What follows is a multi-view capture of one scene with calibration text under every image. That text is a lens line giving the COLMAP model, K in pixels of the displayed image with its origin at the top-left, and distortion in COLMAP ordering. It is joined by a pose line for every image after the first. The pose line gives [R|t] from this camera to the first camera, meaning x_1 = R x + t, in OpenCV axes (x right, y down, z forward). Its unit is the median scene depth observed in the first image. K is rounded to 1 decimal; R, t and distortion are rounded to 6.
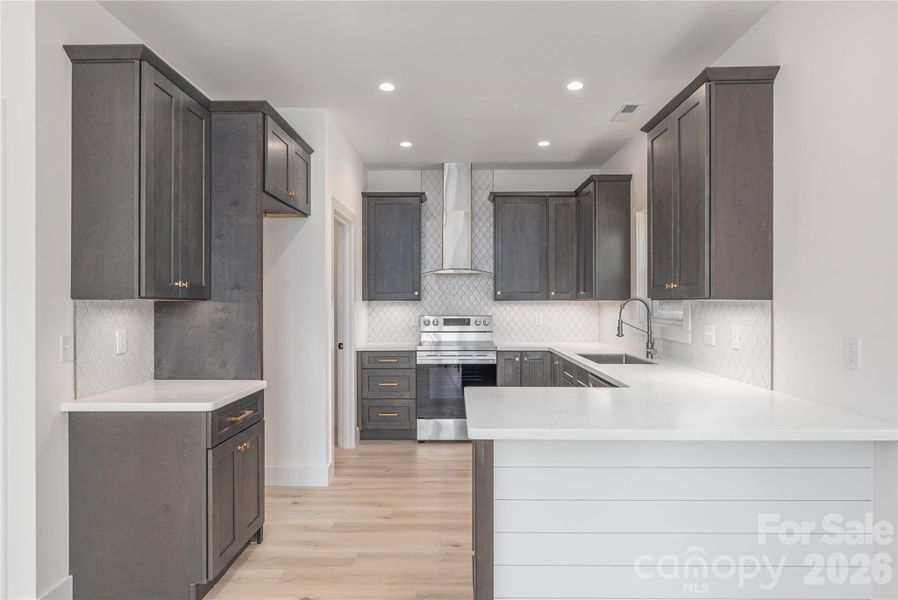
lens RADIAL K [[510.4, 0, 451.2], [0, 510.4, 302.7], [0, 0, 1]] dist [-0.000369, 0.000439]
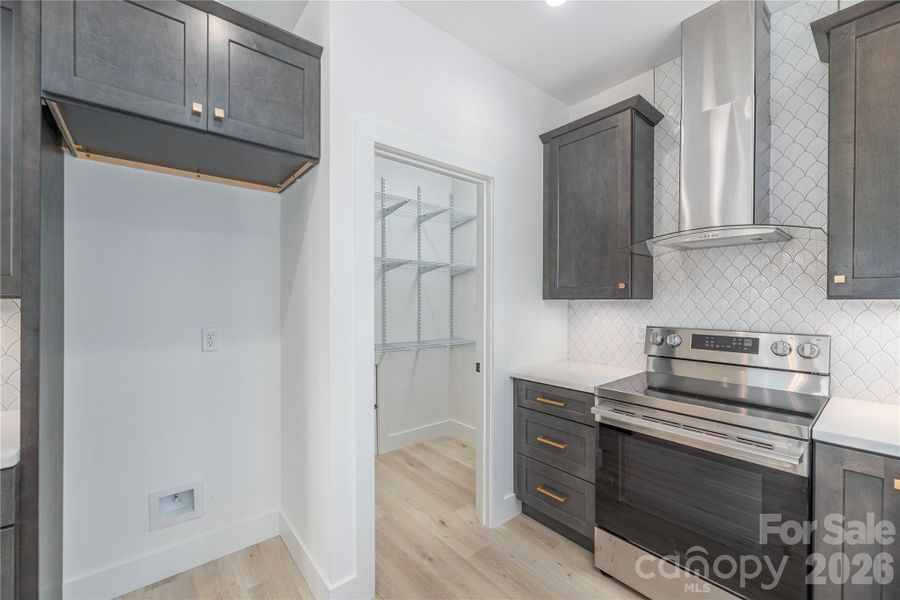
lens RADIAL K [[367.7, 0, 445.4], [0, 367.7, 302.3], [0, 0, 1]] dist [-0.002278, -0.000834]
pose [[0.642112, 0.004158, -0.766599, 0.112977], [-0.003104, 0.999991, 0.002824, -0.001187], [0.766604, 0.000566, 0.642120, 0.599428]]
